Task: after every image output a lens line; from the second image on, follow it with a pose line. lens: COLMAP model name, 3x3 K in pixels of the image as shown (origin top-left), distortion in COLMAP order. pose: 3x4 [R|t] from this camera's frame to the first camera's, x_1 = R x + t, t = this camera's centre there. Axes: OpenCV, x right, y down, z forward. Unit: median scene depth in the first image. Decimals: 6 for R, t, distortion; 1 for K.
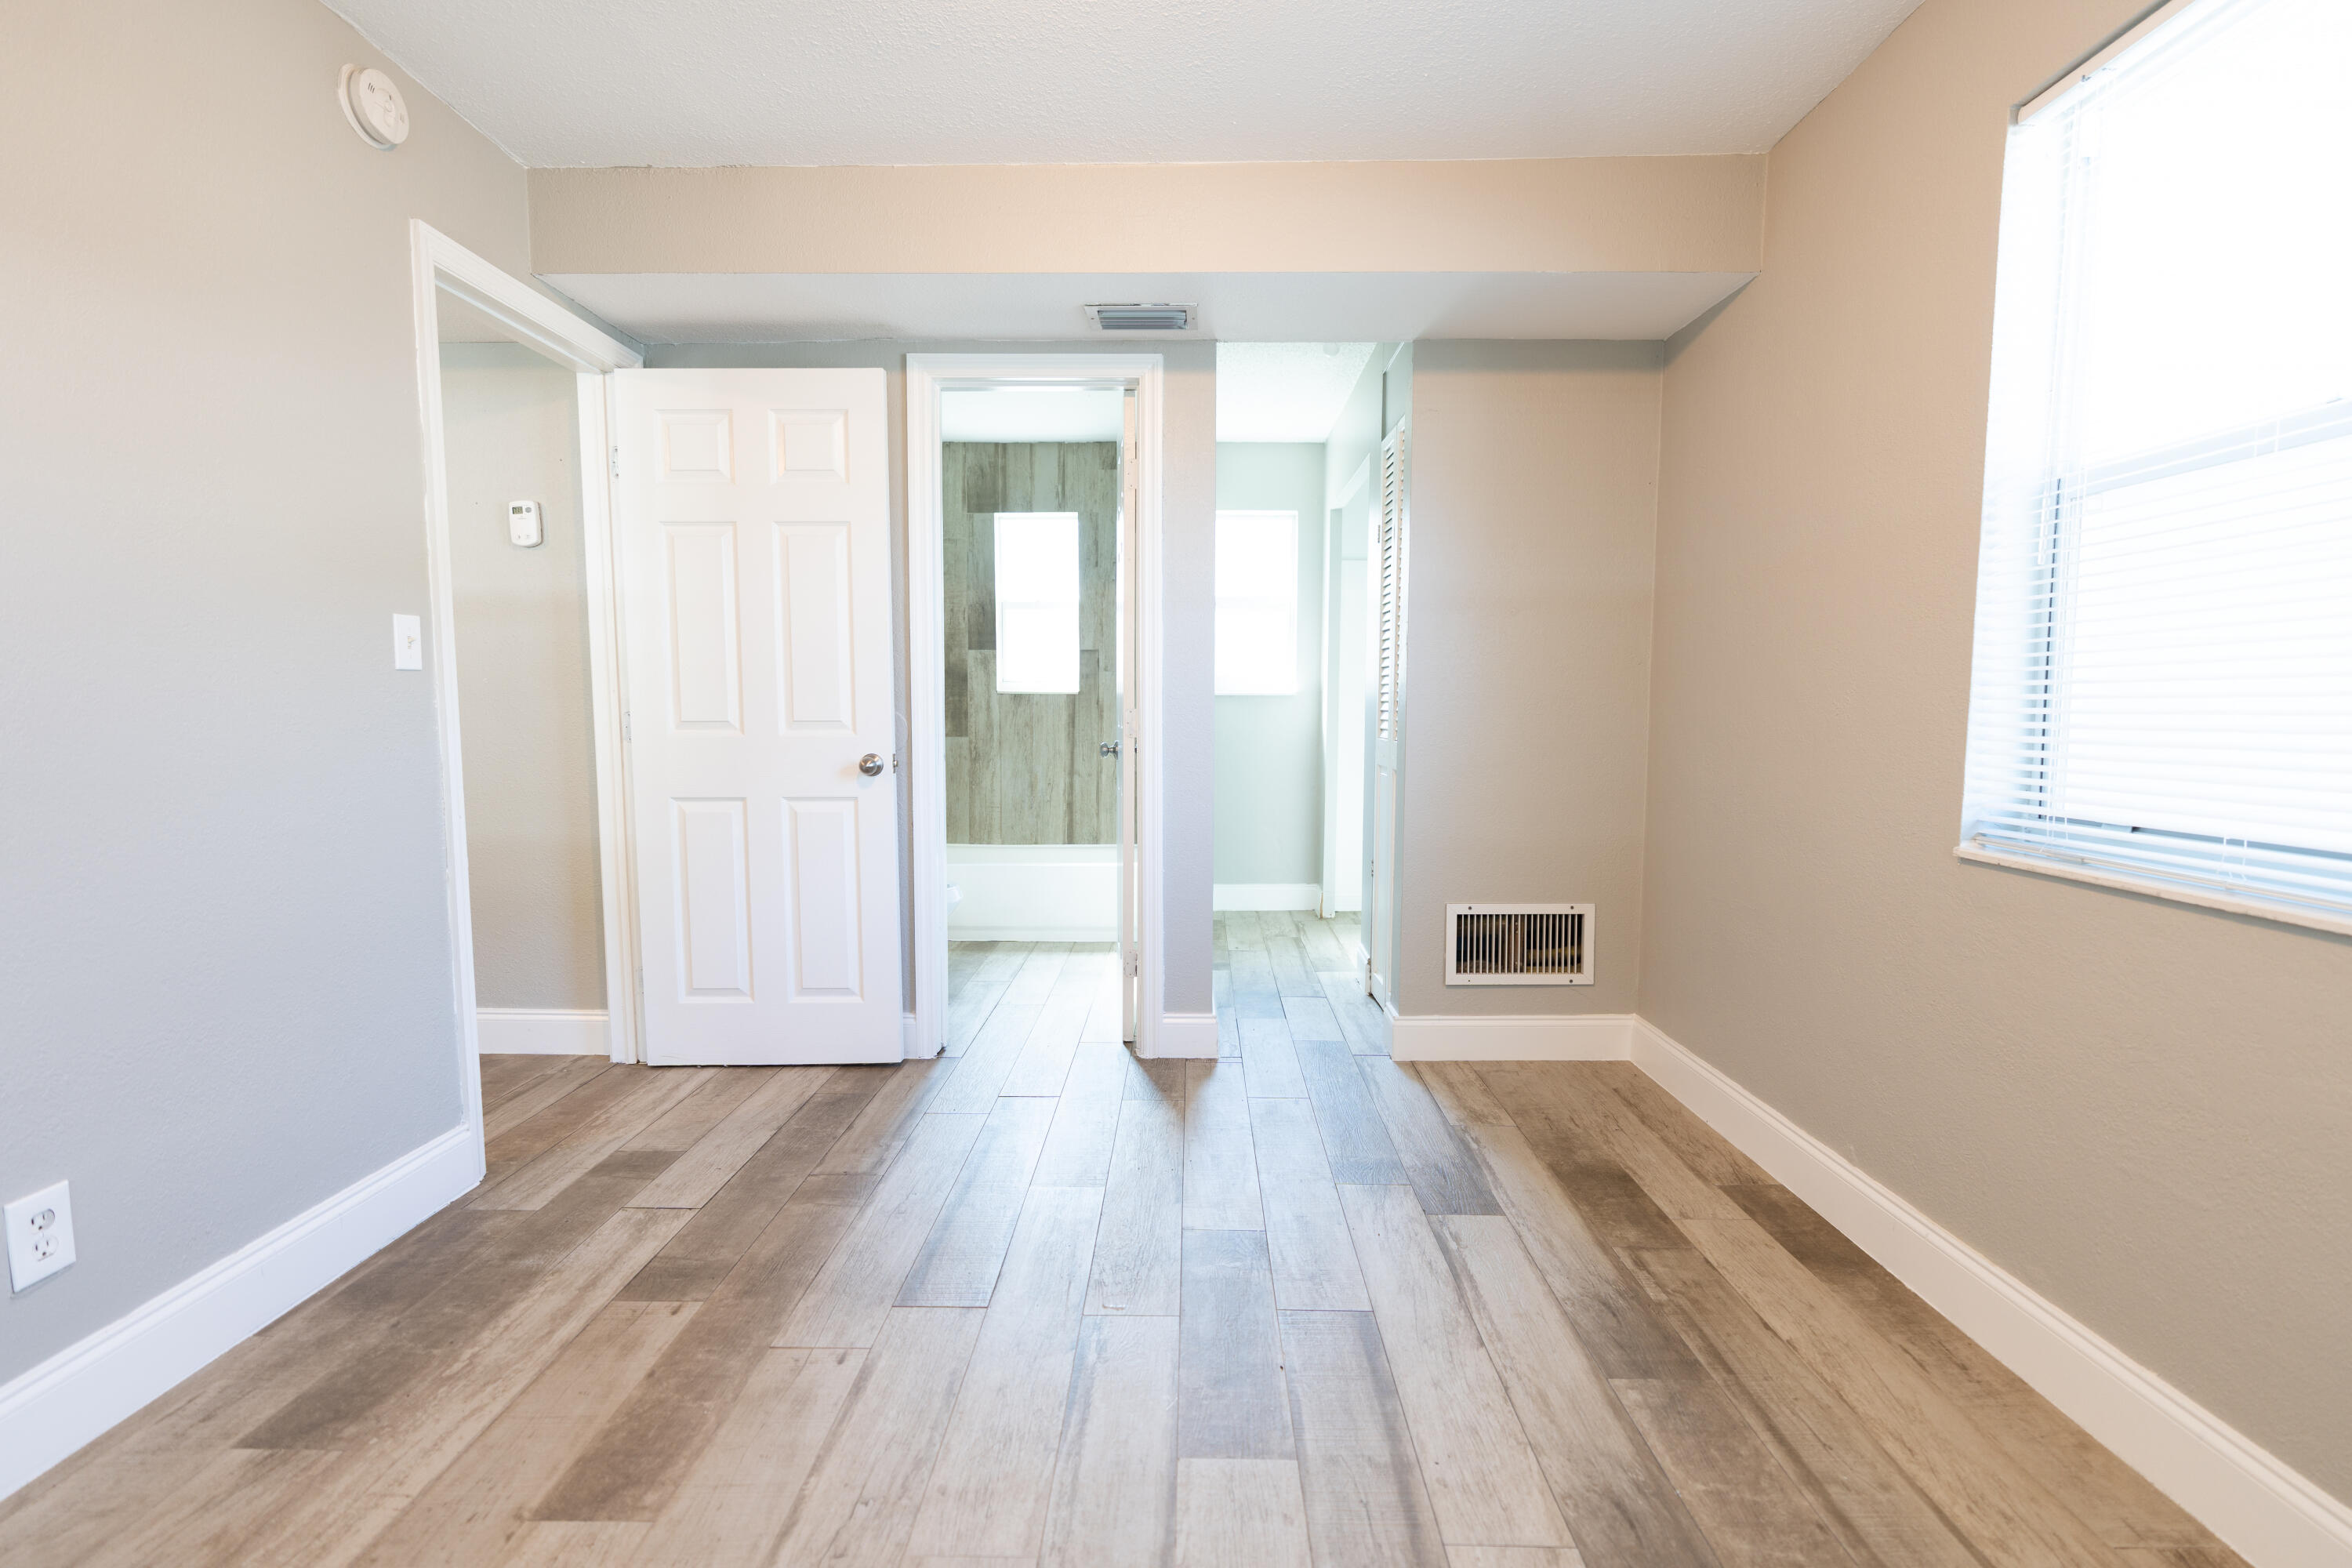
lens RADIAL K [[1068.5, 0, 1172.1], [0, 1068.5, 781.8], [0, 0, 1]] dist [-0.013506, 0.006611]
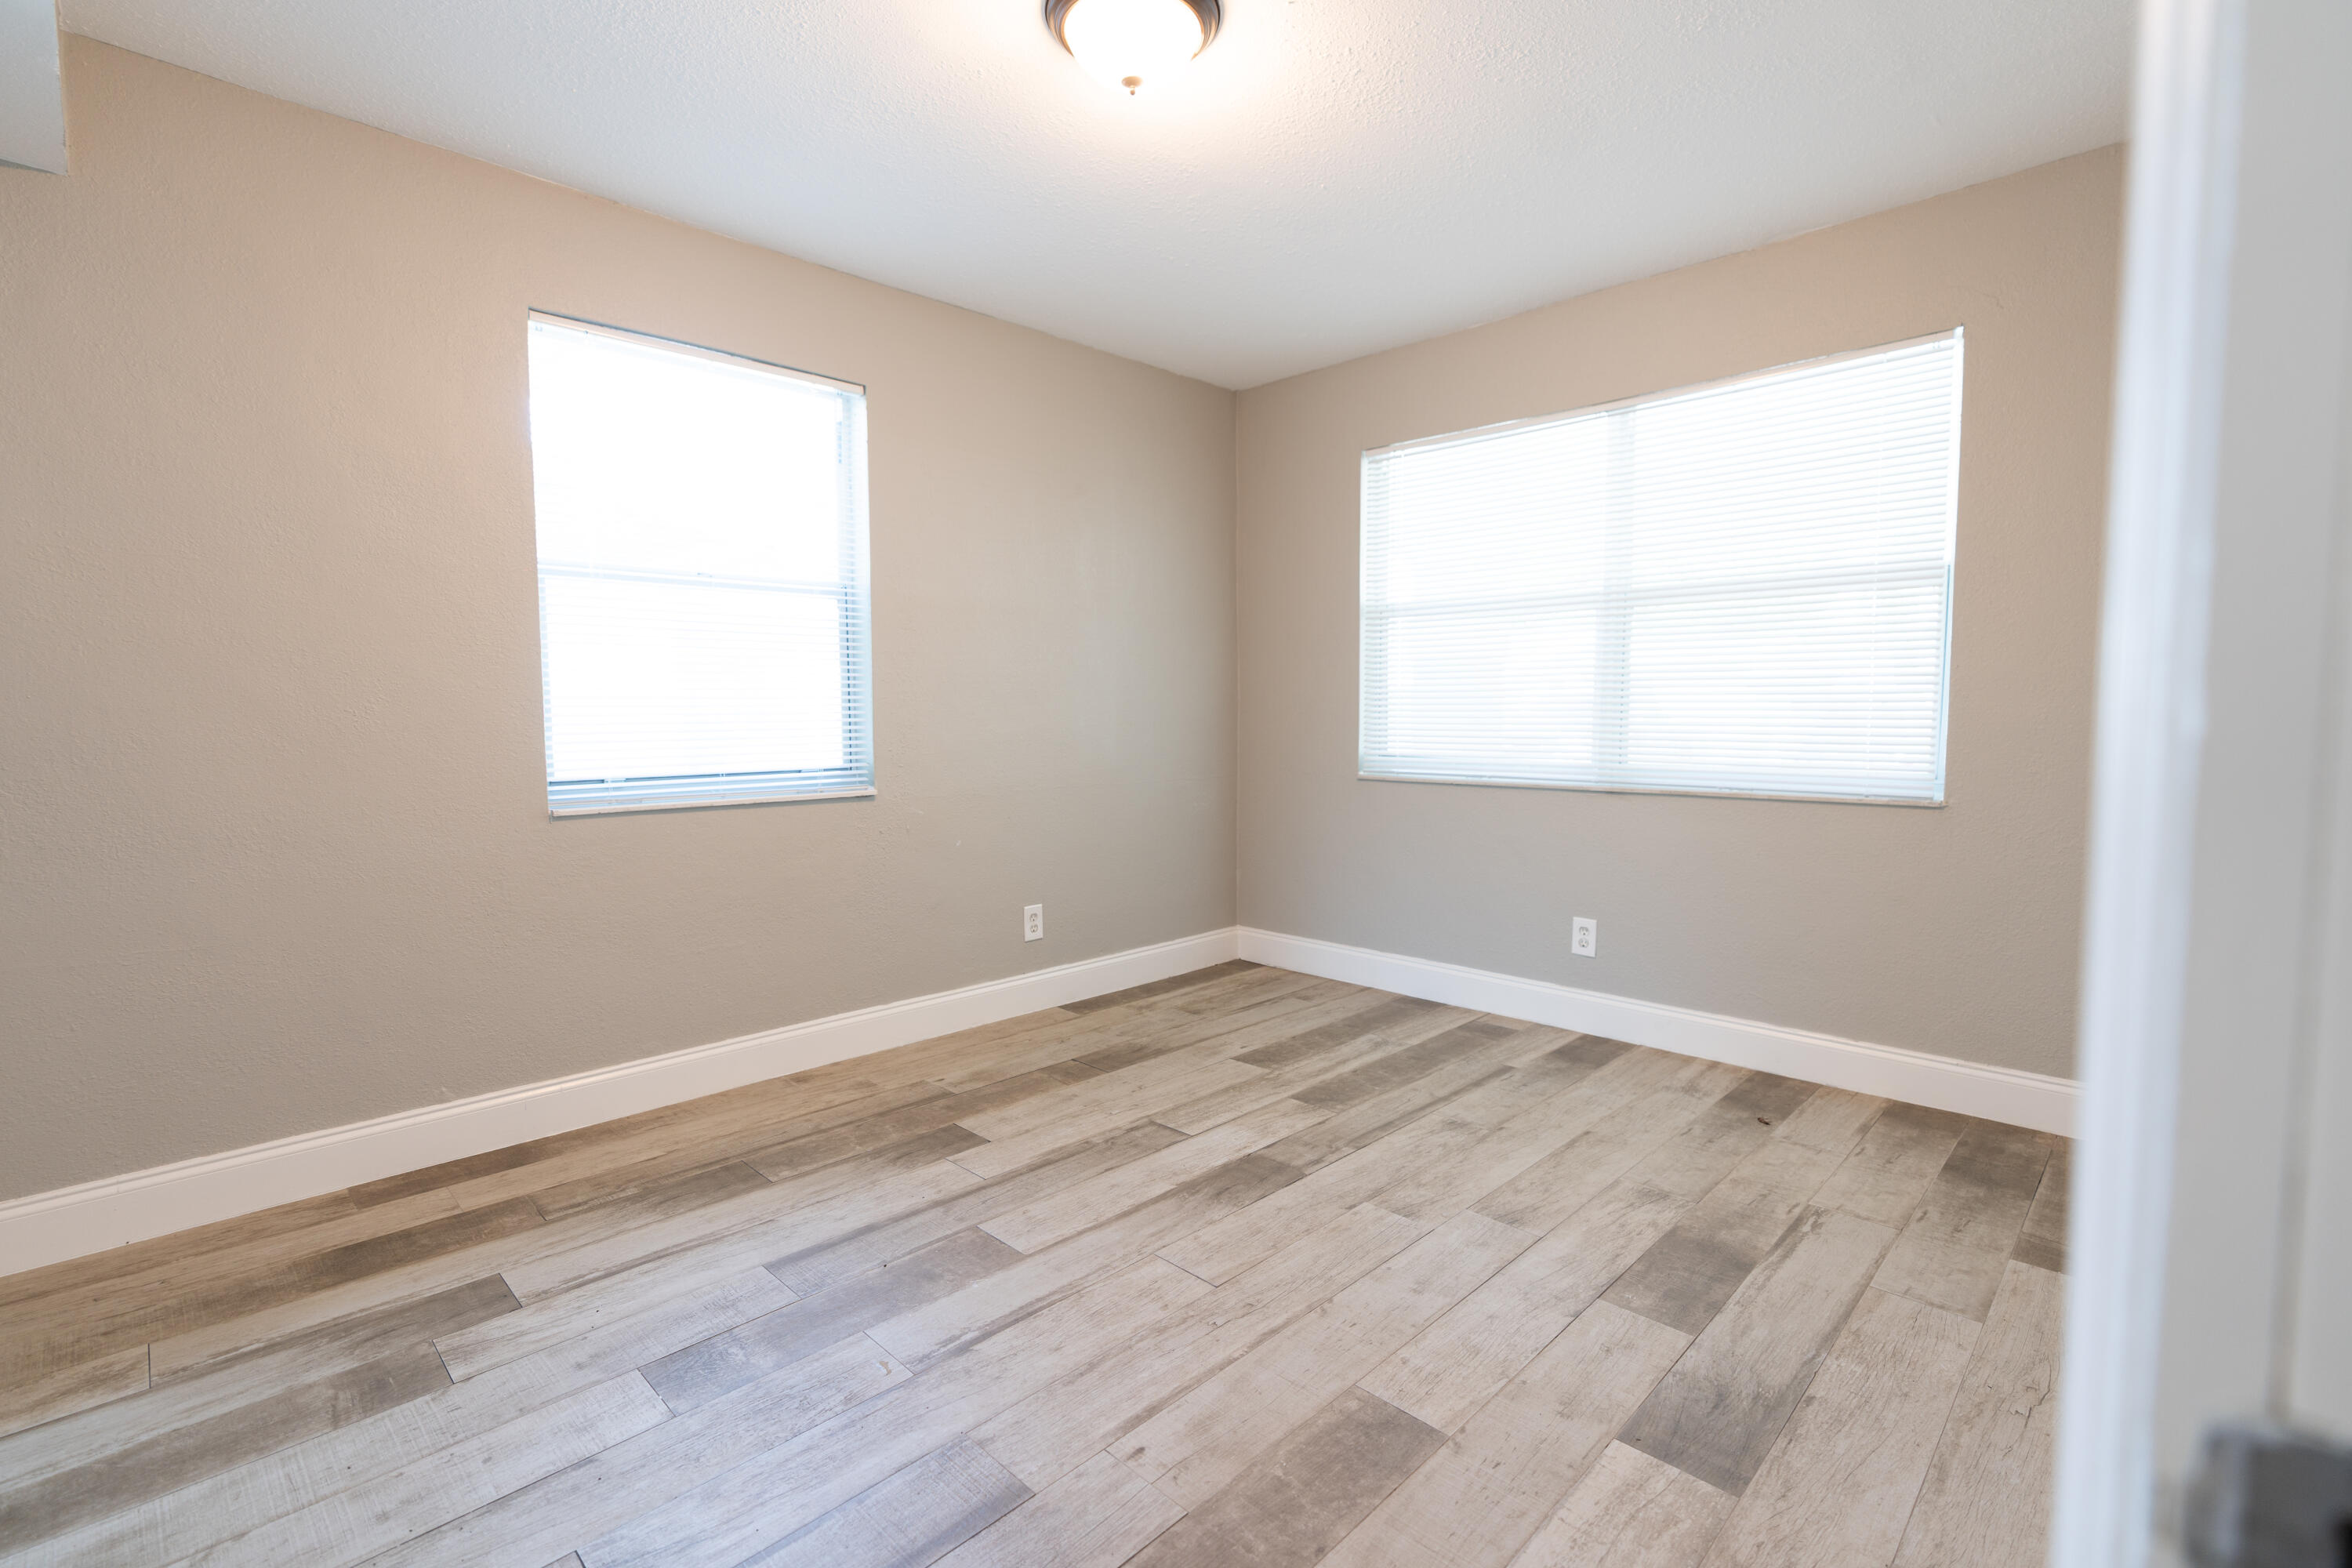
lens RADIAL K [[1068.5, 0, 1172.1], [0, 1068.5, 781.8], [0, 0, 1]] dist [-0.013506, 0.006611]
pose [[-0.726901, -0.043946, 0.685334, -0.955104], [0.053621, 0.991272, 0.120437, -0.119346], [-0.684645, 0.124294, -0.718200, 1.618173]]
